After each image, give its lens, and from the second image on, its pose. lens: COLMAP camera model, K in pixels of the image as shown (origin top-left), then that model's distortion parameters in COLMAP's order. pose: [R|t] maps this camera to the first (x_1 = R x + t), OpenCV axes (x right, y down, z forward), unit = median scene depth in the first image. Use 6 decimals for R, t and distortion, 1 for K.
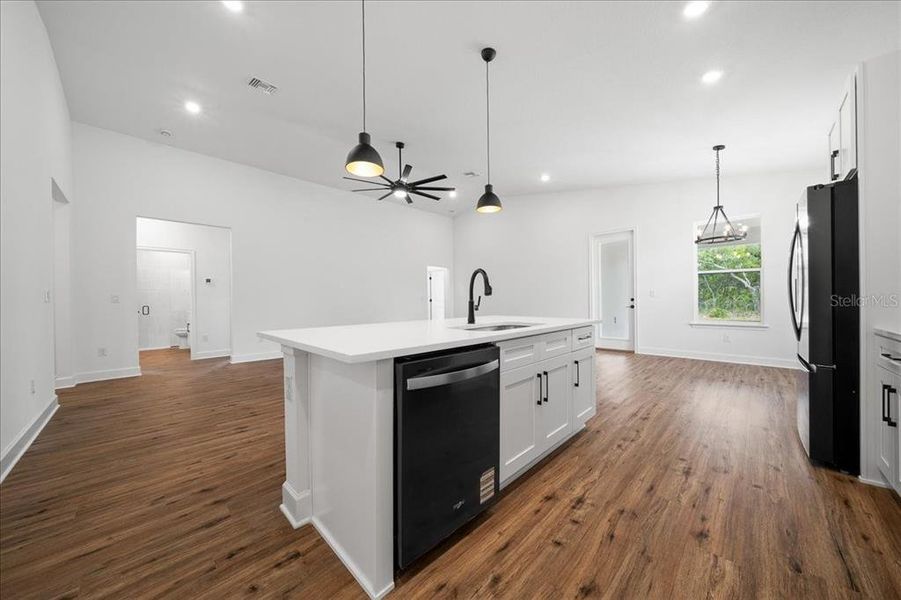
lens RADIAL K [[315.5, 0, 447.8], [0, 315.5, 296.3], [0, 0, 1]] dist [-0.006822, 0.000039]
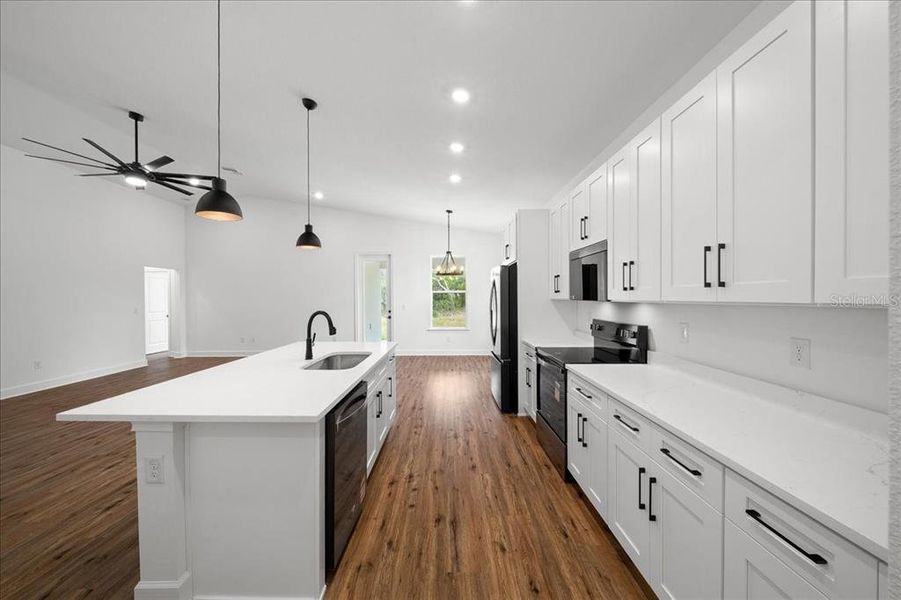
lens RADIAL K [[315.5, 0, 447.8], [0, 315.5, 296.3], [0, 0, 1]] dist [-0.006822, 0.000039]
pose [[0.722828, 0.011348, 0.690935, -0.408205], [-0.004105, 0.999918, -0.012128, -0.147909], [-0.691016, 0.005931, 0.722815, -0.160740]]
